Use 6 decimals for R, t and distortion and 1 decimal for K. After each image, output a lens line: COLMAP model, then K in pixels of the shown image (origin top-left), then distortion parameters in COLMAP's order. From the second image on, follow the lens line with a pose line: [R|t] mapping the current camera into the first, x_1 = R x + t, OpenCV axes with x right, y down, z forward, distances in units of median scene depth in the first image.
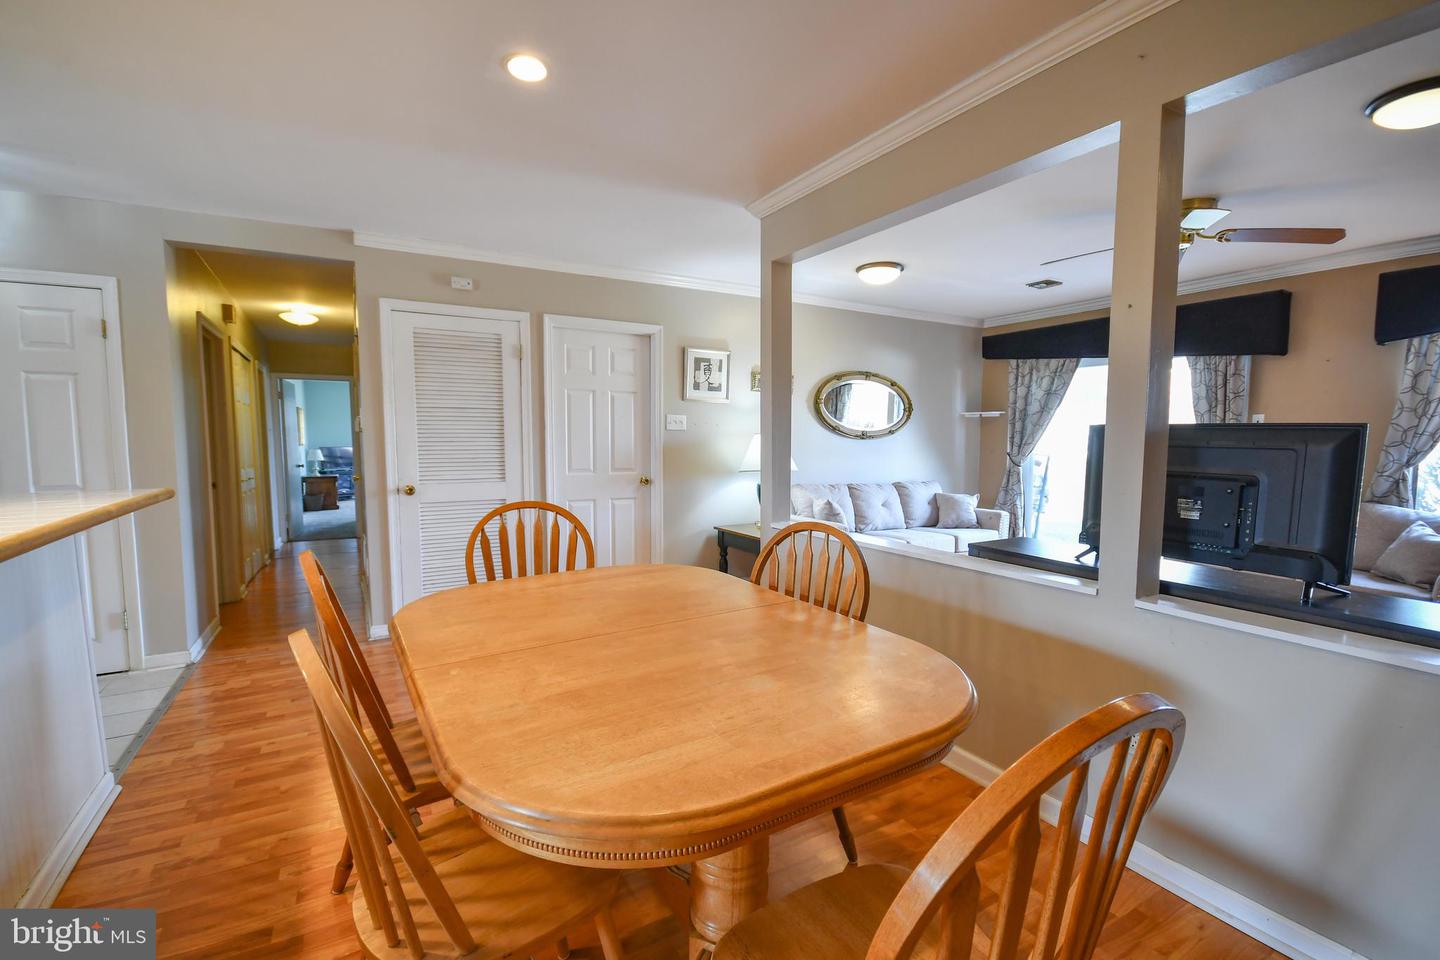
lens RADIAL K [[639.7, 0, 709.3], [0, 639.7, 488.5], [0, 0, 1]] dist [0.001074, -0.006949]
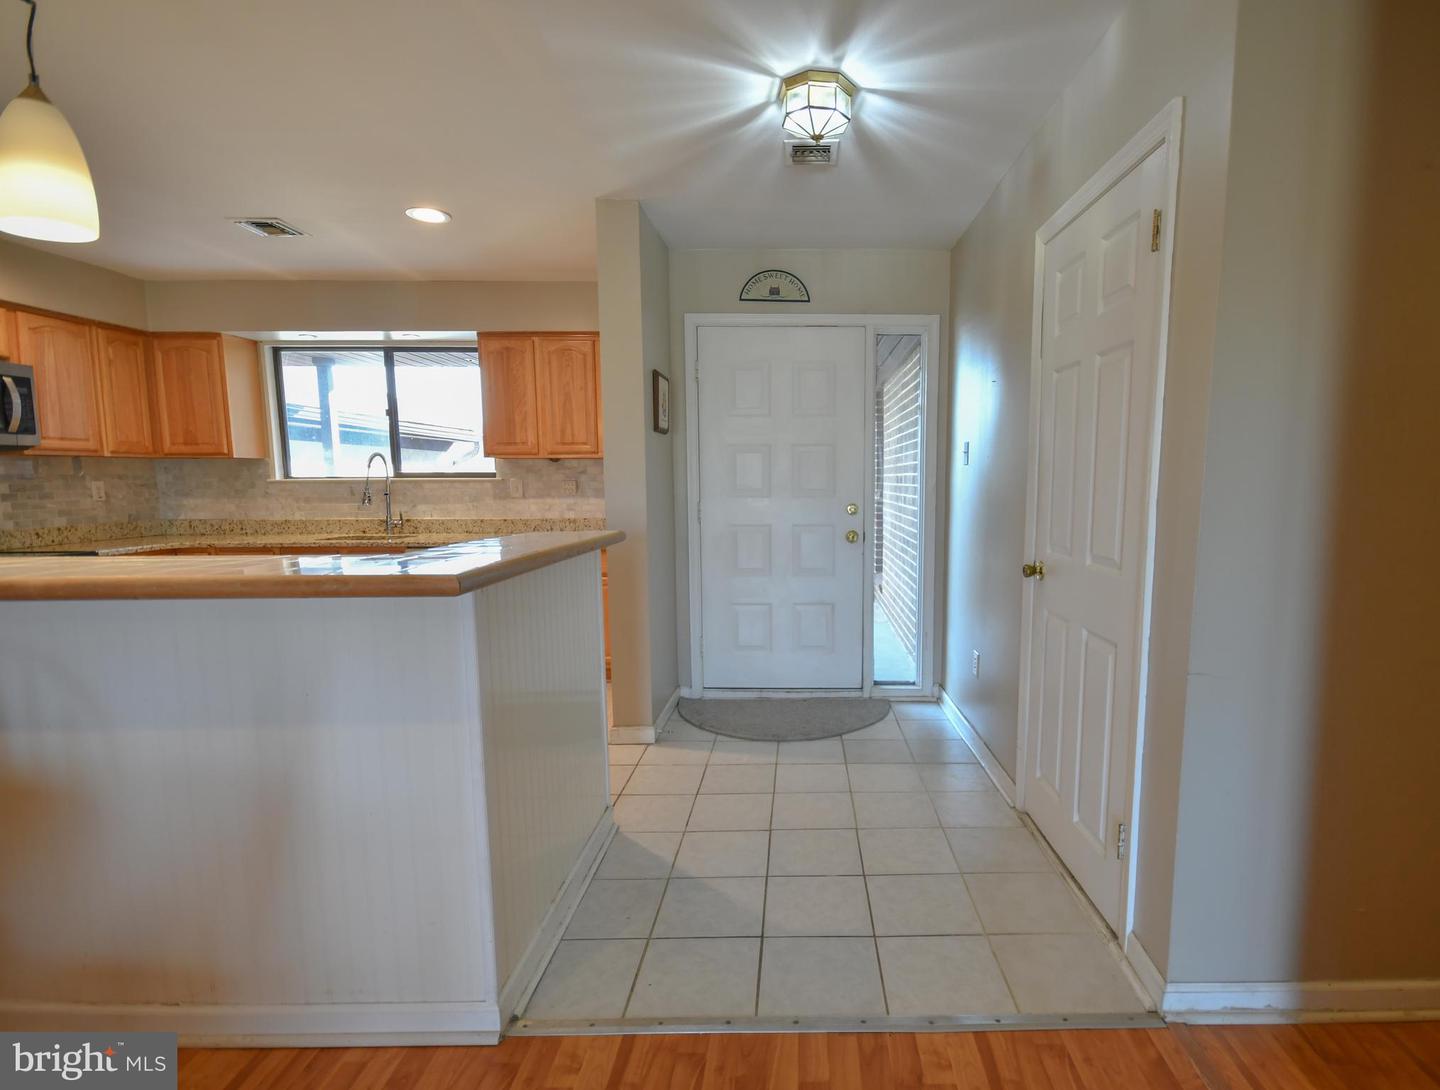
lens RADIAL K [[721.2, 0, 809.1], [0, 721.2, 560.2], [0, 0, 1]] dist [0.017815, -0.014522]
pose [[-0.475602, 0.100772, -0.873869, -0.262043], [-0.062692, 0.987008, 0.147939, -0.059507], [0.877424, 0.125145, -0.463106, 0.798408]]
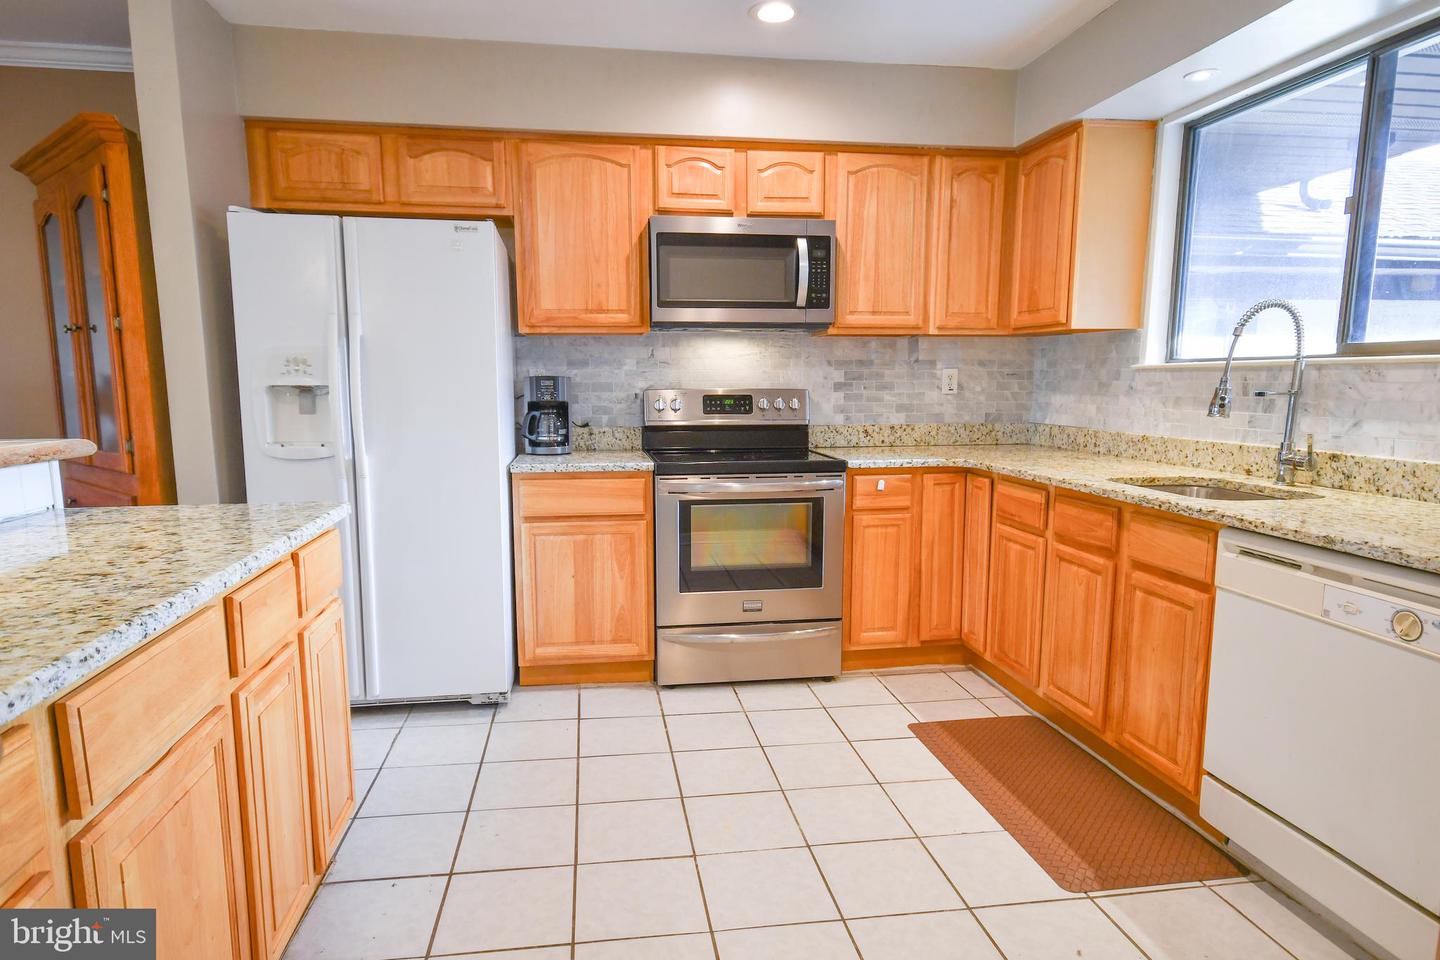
lens RADIAL K [[819.5, 0, 706.2], [0, 819.5, 499.5], [0, 0, 1]] dist [0.004583, 0.012473]
pose [[-0.936439, -0.049313, 0.347347, -0.768641], [0.029011, 0.975797, 0.216747, -0.016877], [-0.349629, 0.213047, -0.912344, 0.362579]]
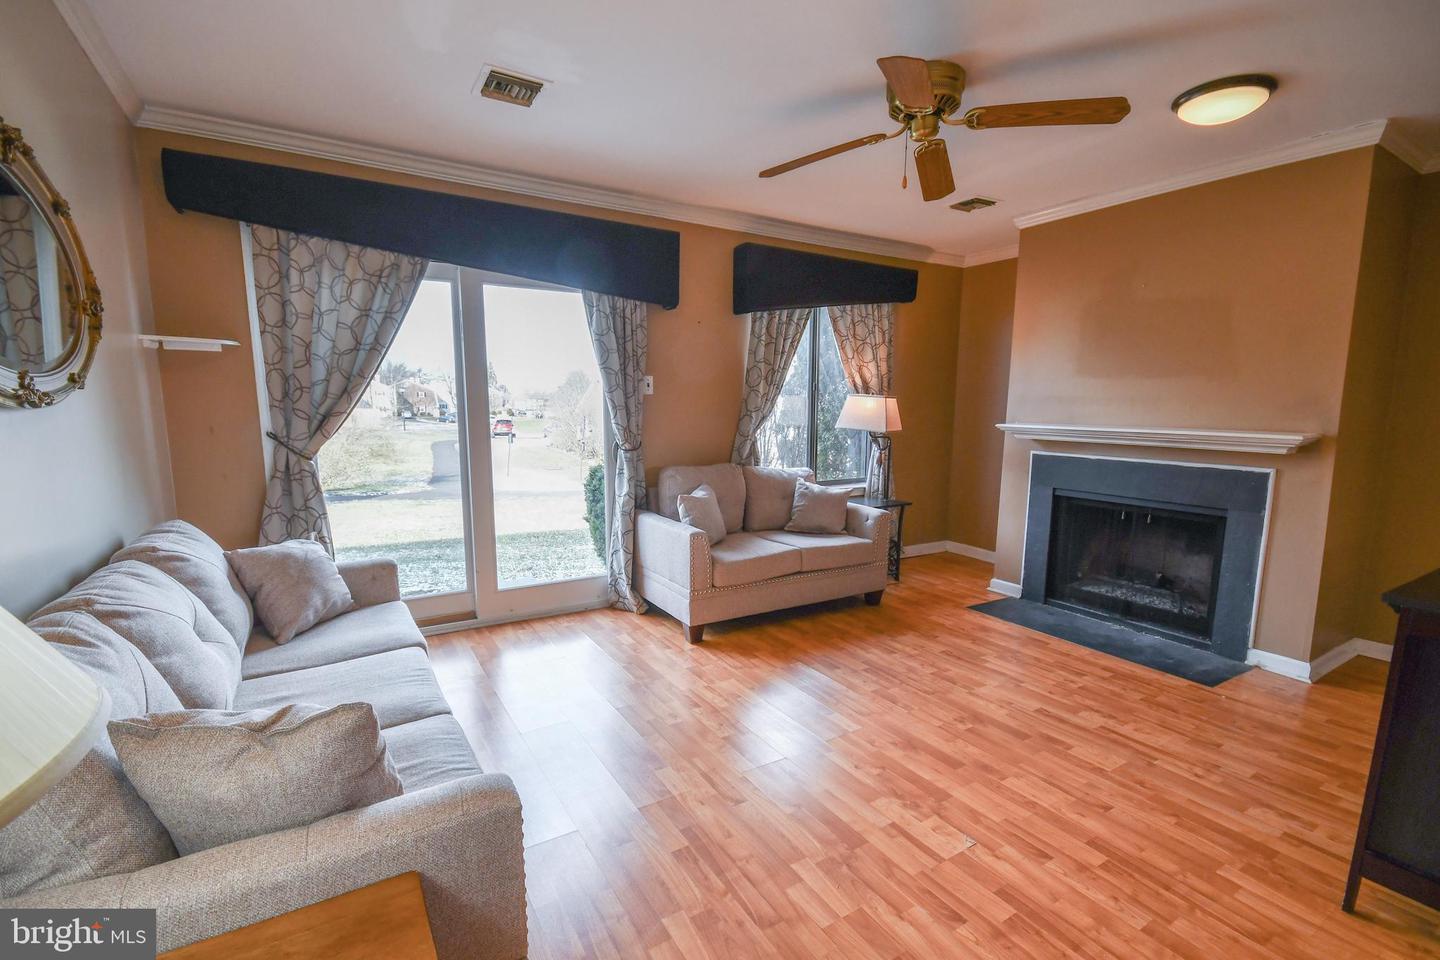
lens RADIAL K [[639.7, 0, 725.0], [0, 639.7, 482.2], [0, 0, 1]] dist [0.001074, -0.006949]
pose [[-0.036481, -0.121466, 0.991925, -0.011903], [0.070968, 0.989765, 0.123812, -0.078646], [-0.996811, 0.074912, -0.027487, 0.992816]]
